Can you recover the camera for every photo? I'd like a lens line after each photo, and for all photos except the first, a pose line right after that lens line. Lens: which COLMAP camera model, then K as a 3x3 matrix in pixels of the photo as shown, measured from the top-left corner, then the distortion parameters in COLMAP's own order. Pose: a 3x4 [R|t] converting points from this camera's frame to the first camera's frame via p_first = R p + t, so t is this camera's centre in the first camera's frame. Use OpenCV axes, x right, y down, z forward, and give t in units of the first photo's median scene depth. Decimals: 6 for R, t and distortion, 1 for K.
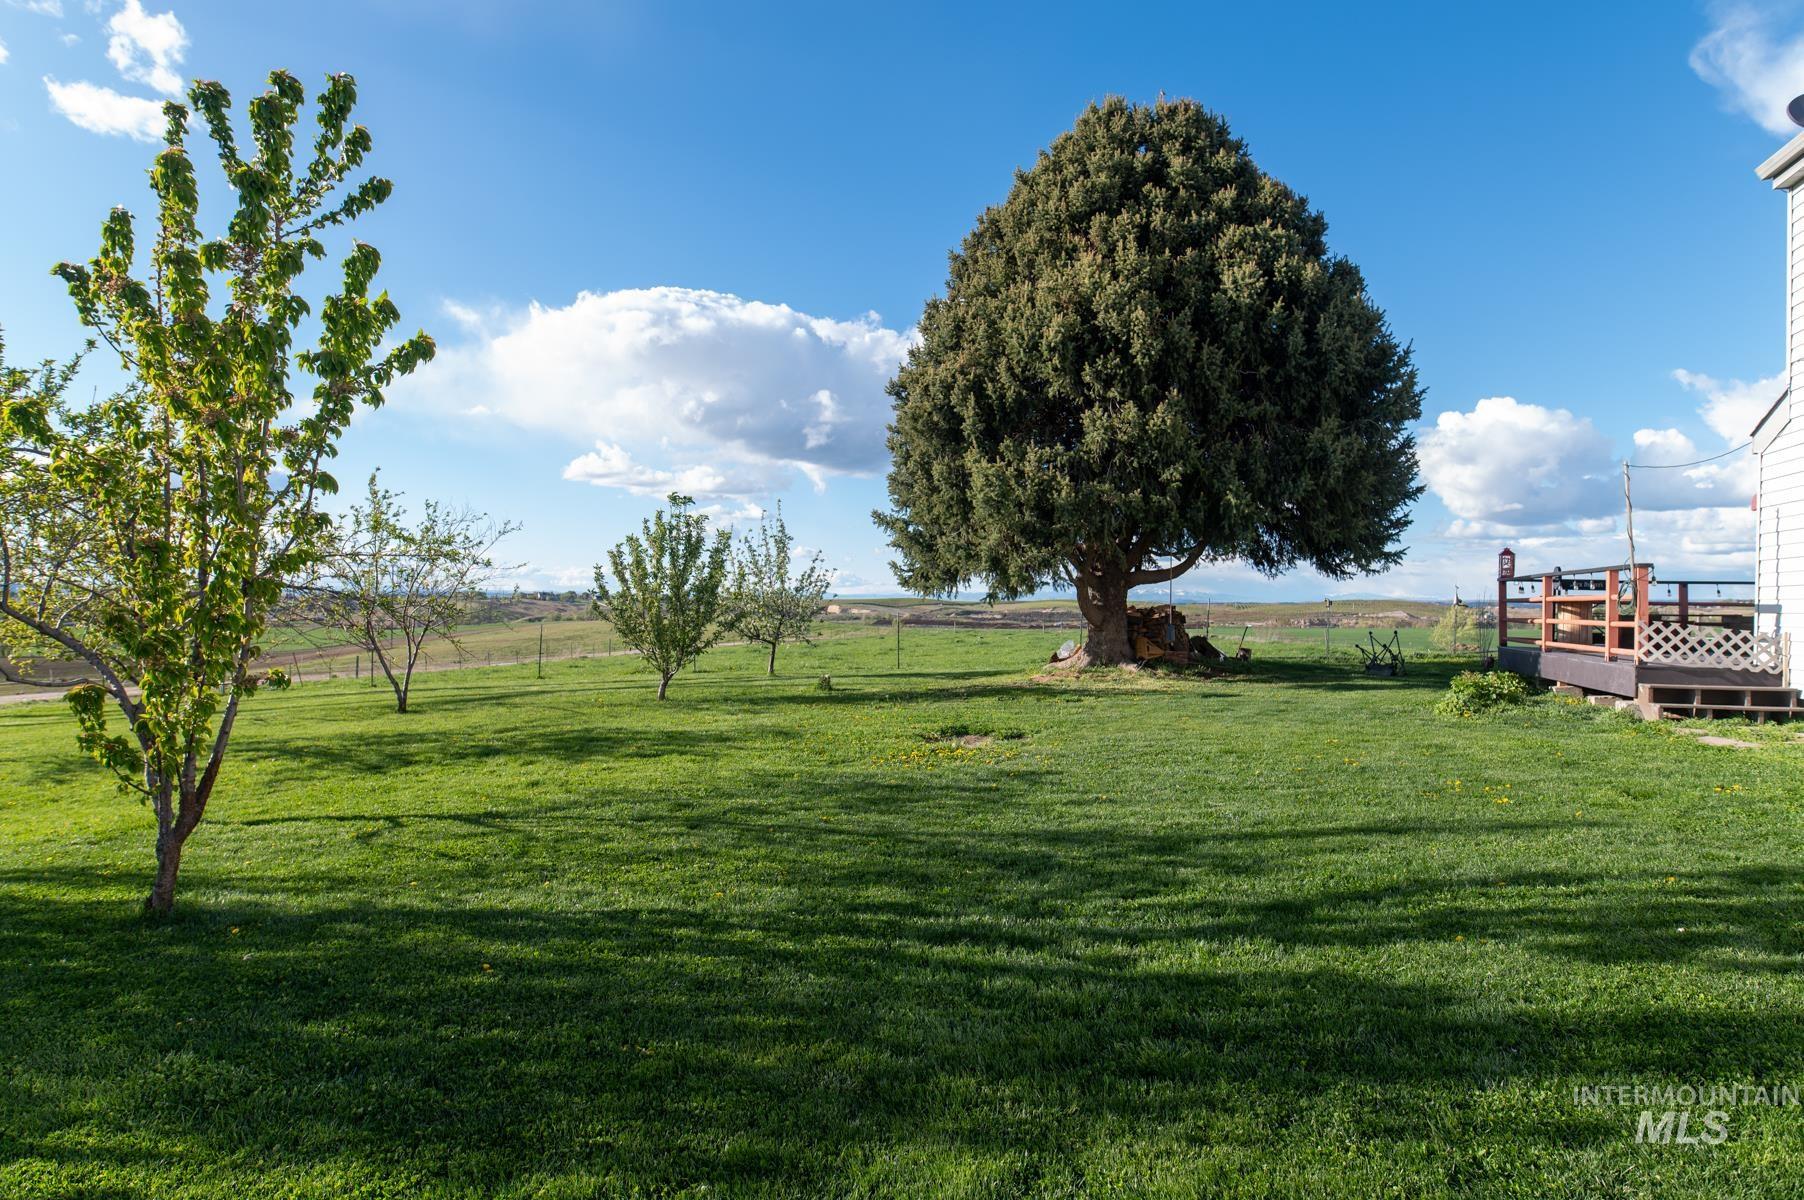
lens RADIAL K [[1039.0, 0, 930.8], [0, 1039.0, 606.4], [0, 0, 1]] dist [-0.018237, 0.002823]
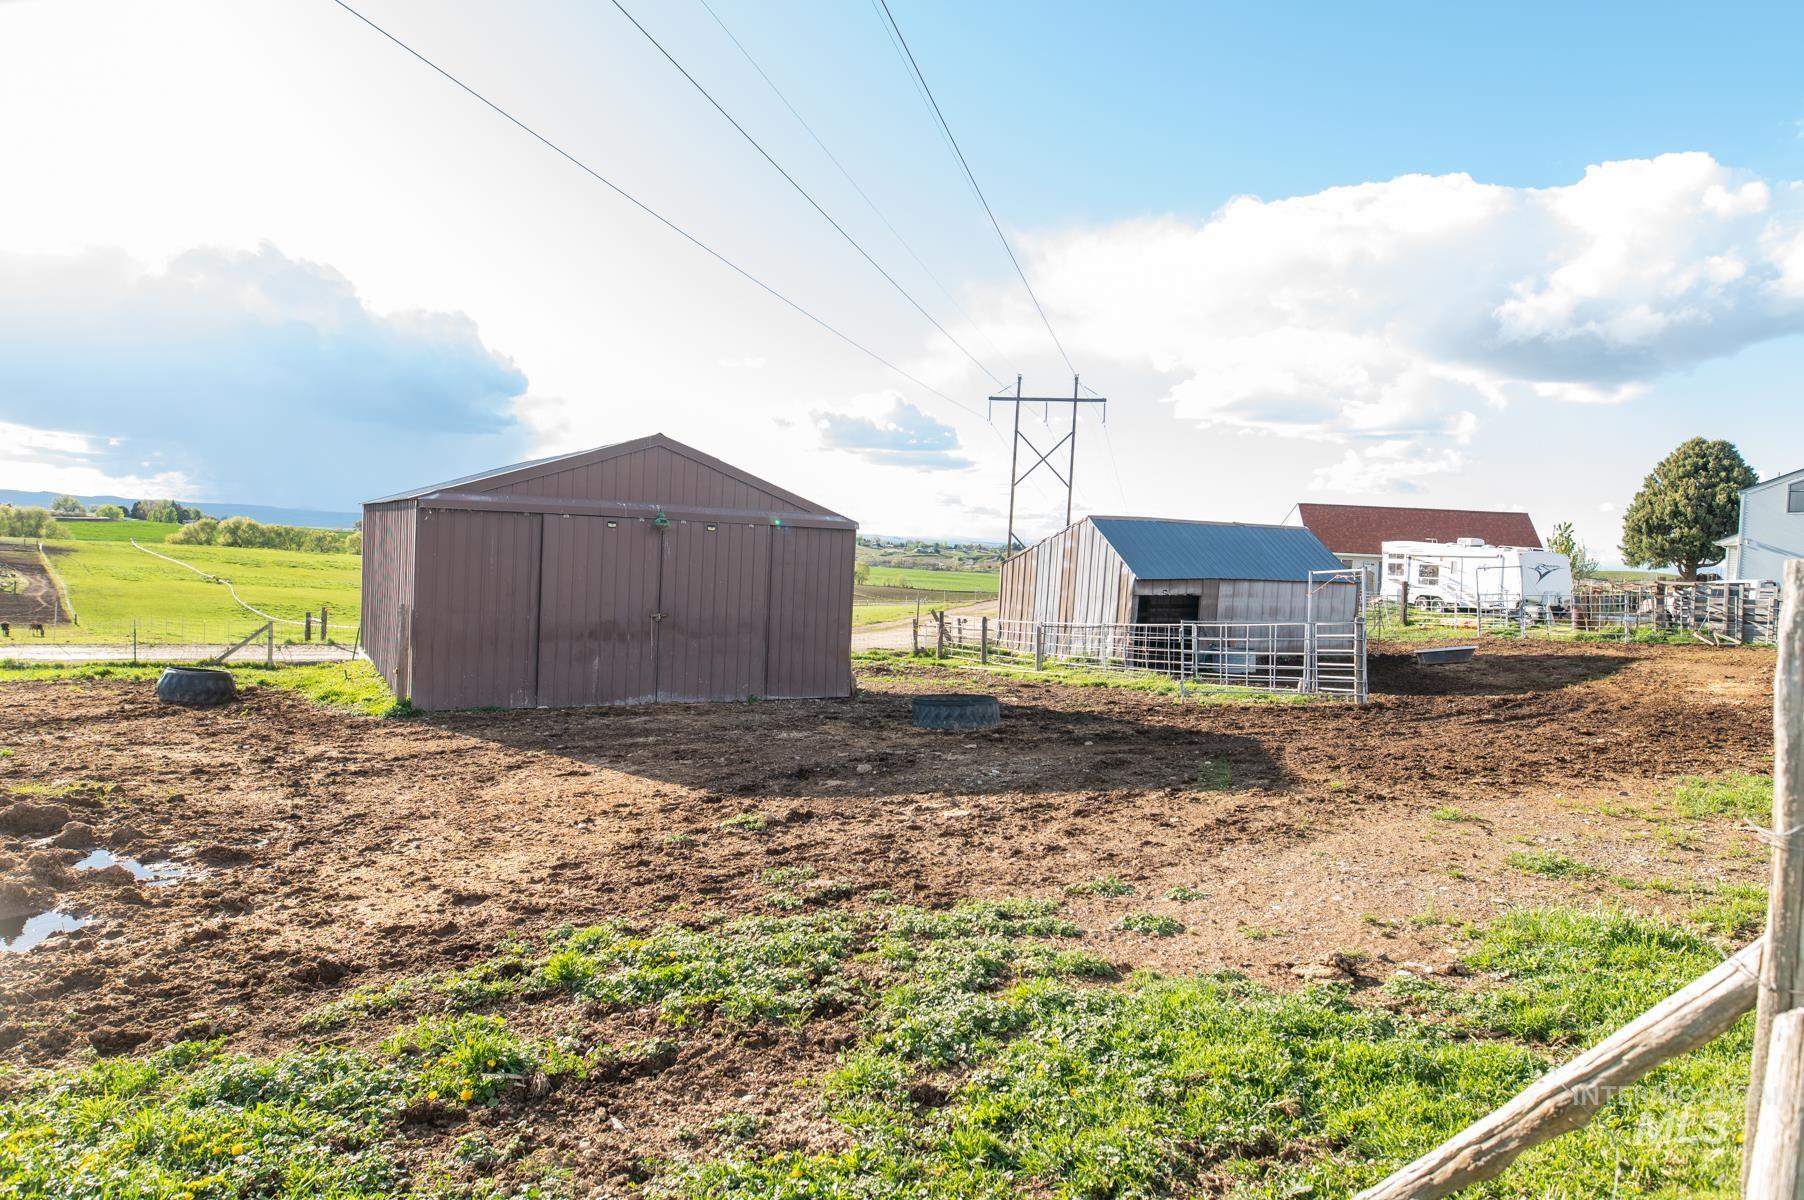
lens RADIAL K [[1041.6, 0, 909.0], [0, 1041.6, 595.9], [0, 0, 1]] dist [-0.020719, 0.000435]
pose [[0.811681, 0.055147, -0.581492, 0.065887], [-0.039862, 0.998442, 0.039048, 0.058995], [0.582739, -0.008515, 0.812615, -4.504630]]
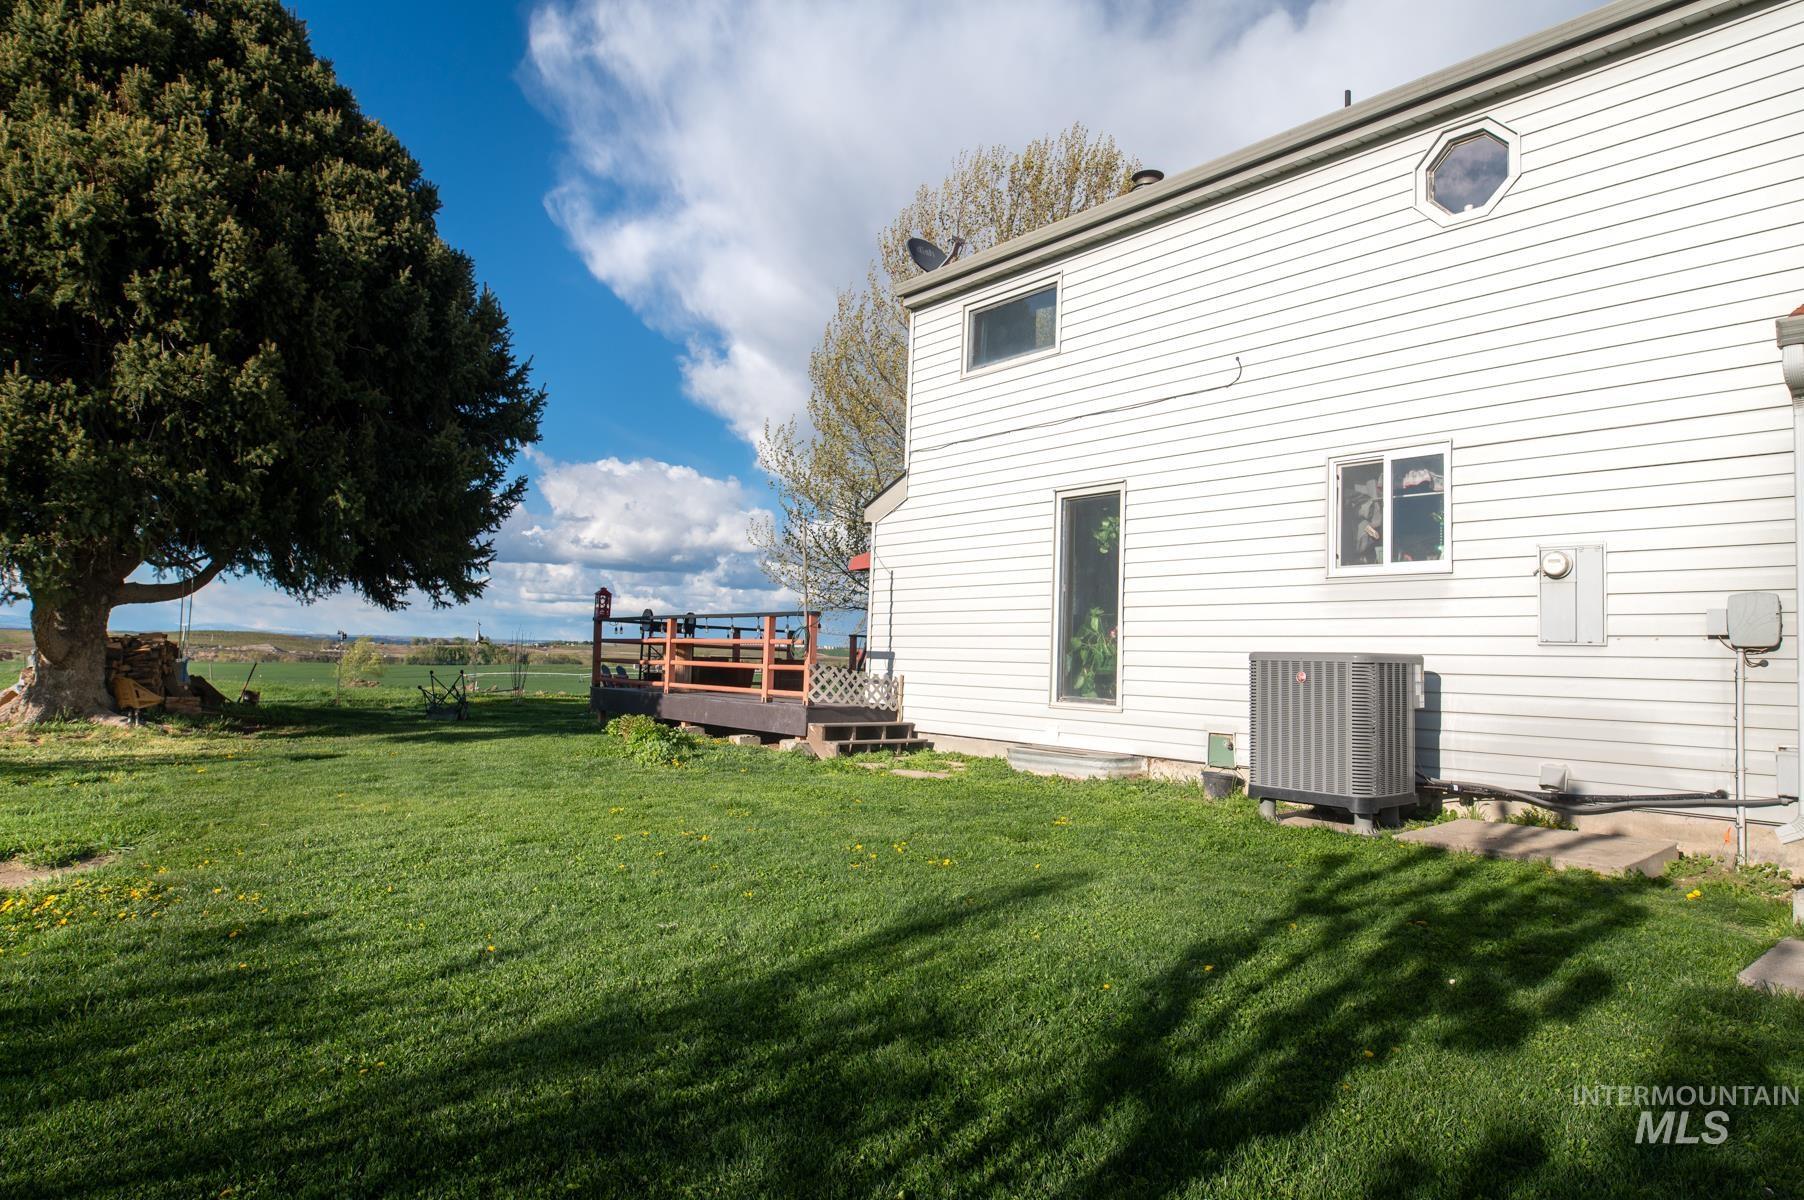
lens RADIAL K [[1041.6, 0, 909.0], [0, 1041.6, 595.9], [0, 0, 1]] dist [-0.020719, 0.000435]
pose [[0.548932, 0.060623, 0.833666, -0.113874], [-0.024173, 0.998101, -0.056664, 0.001062], [-0.835518, 0.010952, 0.549355, 0.212433]]
